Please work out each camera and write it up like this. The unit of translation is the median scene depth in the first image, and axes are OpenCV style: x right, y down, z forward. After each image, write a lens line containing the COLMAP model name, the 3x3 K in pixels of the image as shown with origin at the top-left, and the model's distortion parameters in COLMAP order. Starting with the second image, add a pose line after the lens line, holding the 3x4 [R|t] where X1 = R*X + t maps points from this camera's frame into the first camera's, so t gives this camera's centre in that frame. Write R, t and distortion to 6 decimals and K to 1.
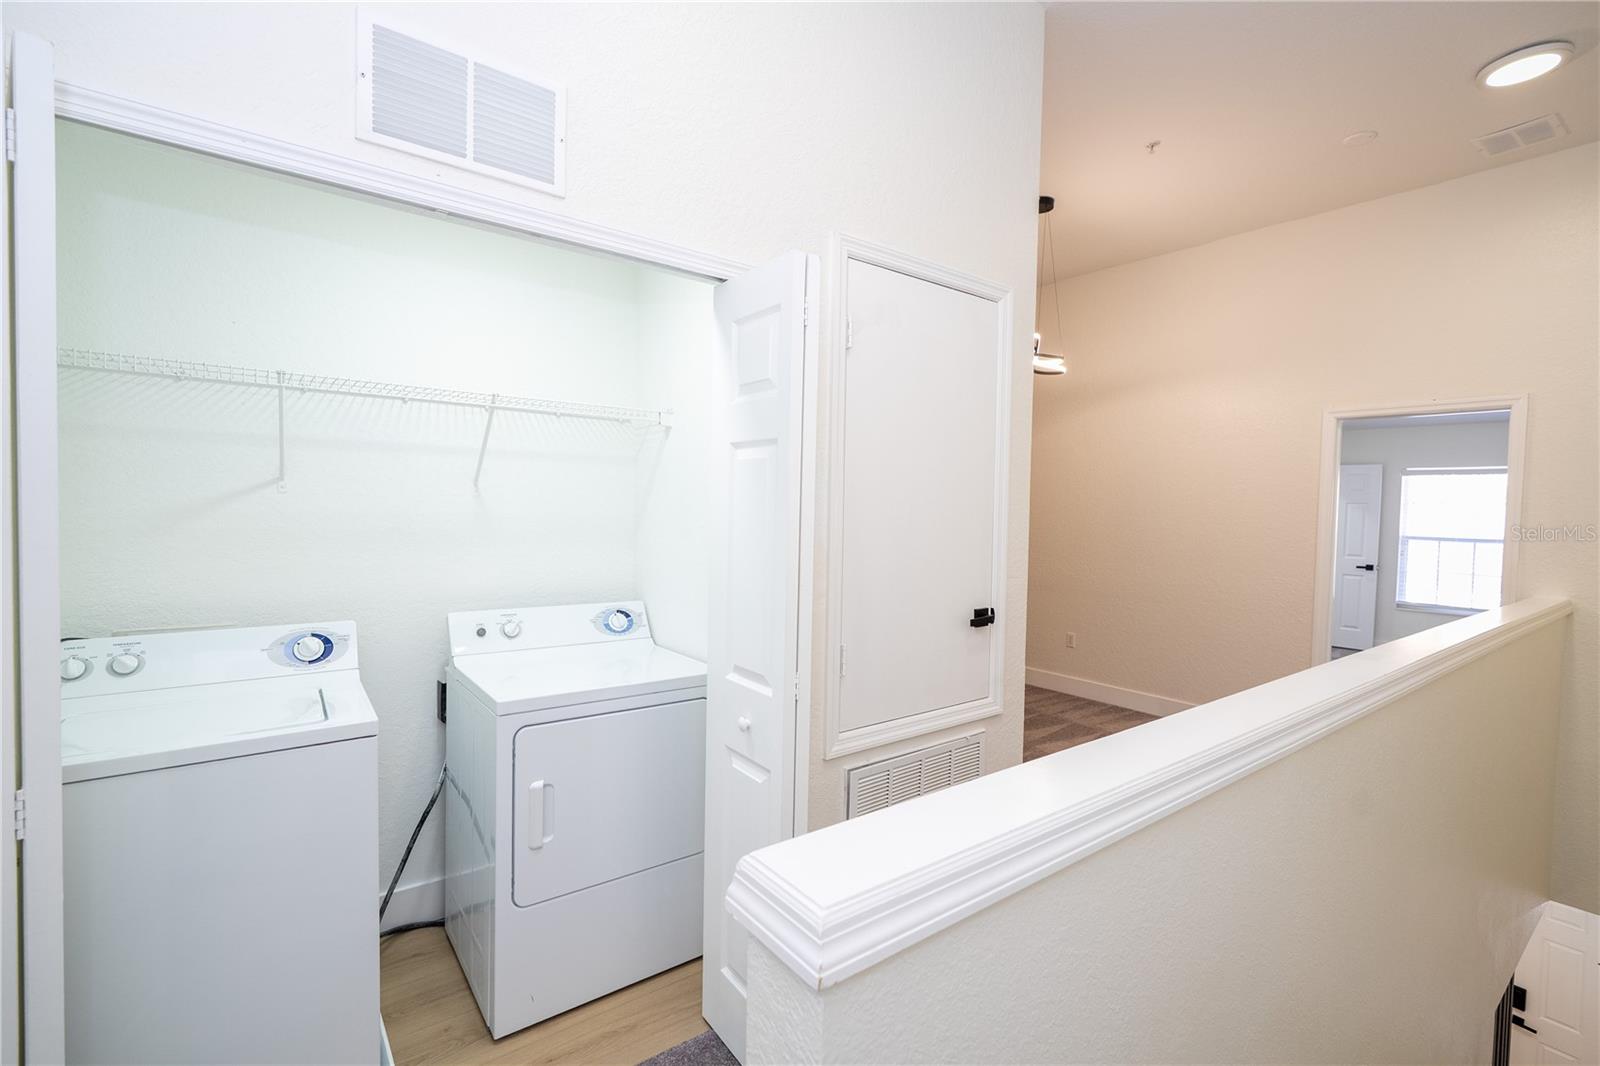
lens RADIAL K [[721.3, 0, 800.9], [0, 721.3, 529.6], [0, 0, 1]] dist [-0.007664, 0.002944]
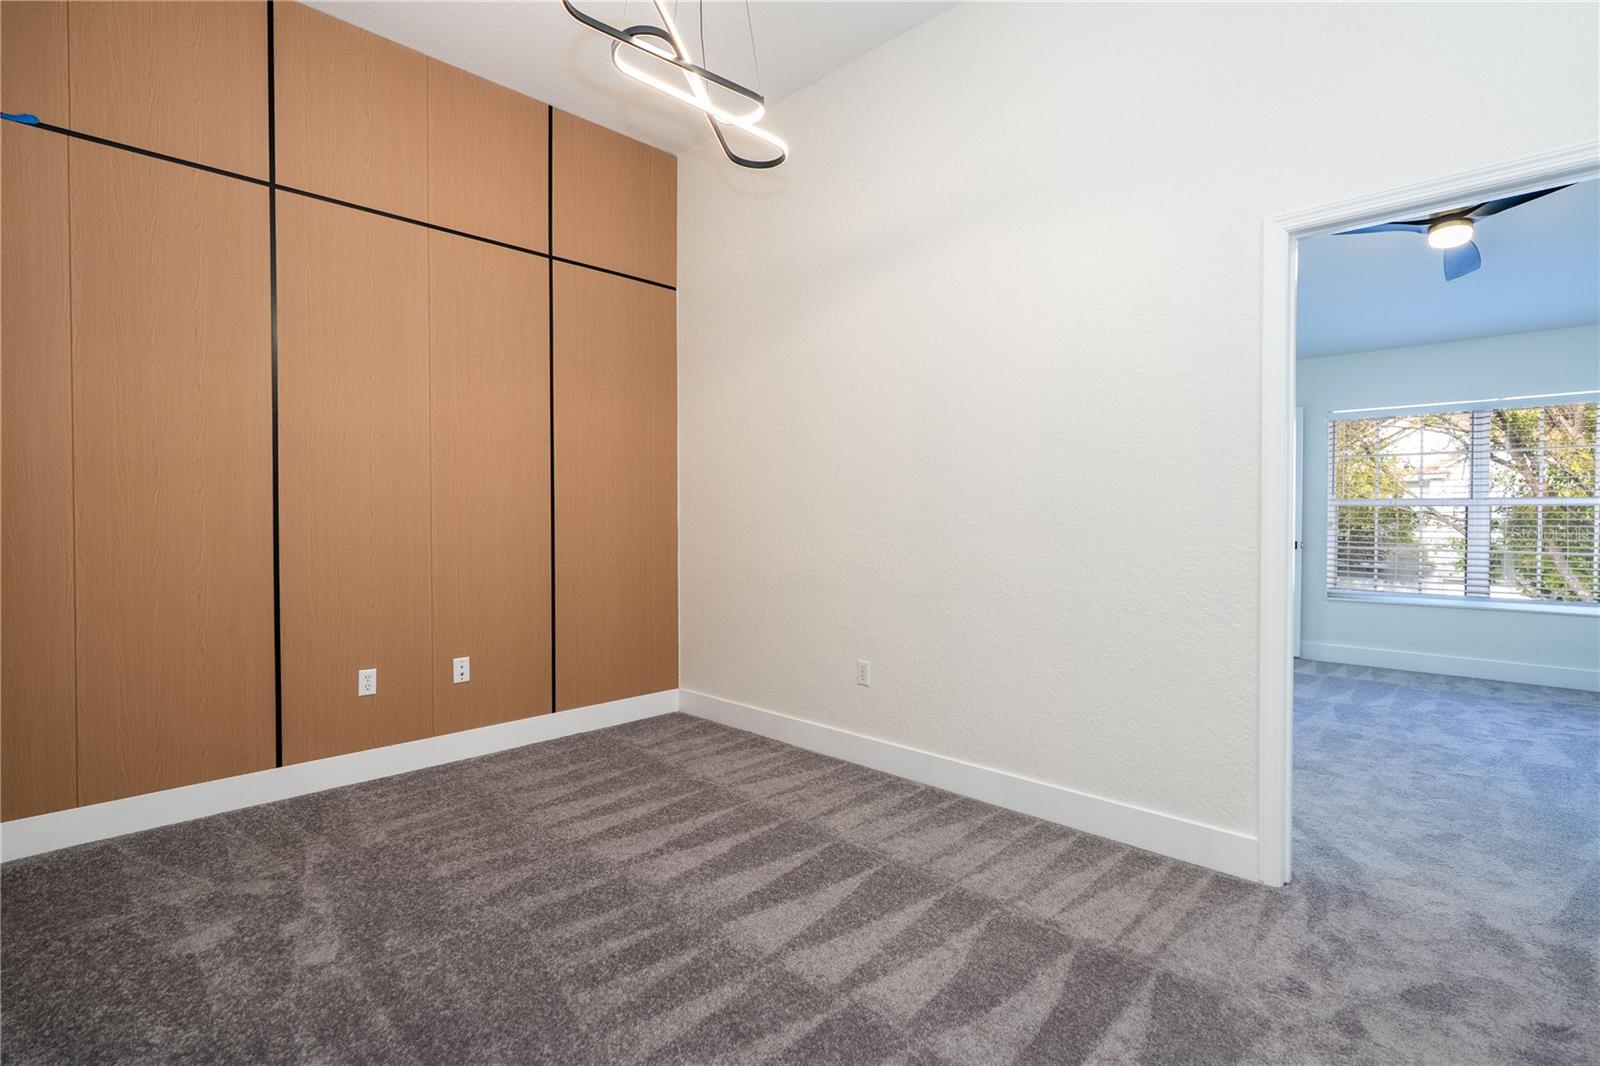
lens RADIAL K [[721.3, 0, 803.8], [0, 721.3, 534.3], [0, 0, 1]] dist [-0.007664, 0.002944]
pose [[0.991311, -0.030630, 0.127922, 0.284358], [0.033389, 0.999253, -0.019482, 0.056271], [-0.127229, 0.023584, 0.991593, 0.469288]]
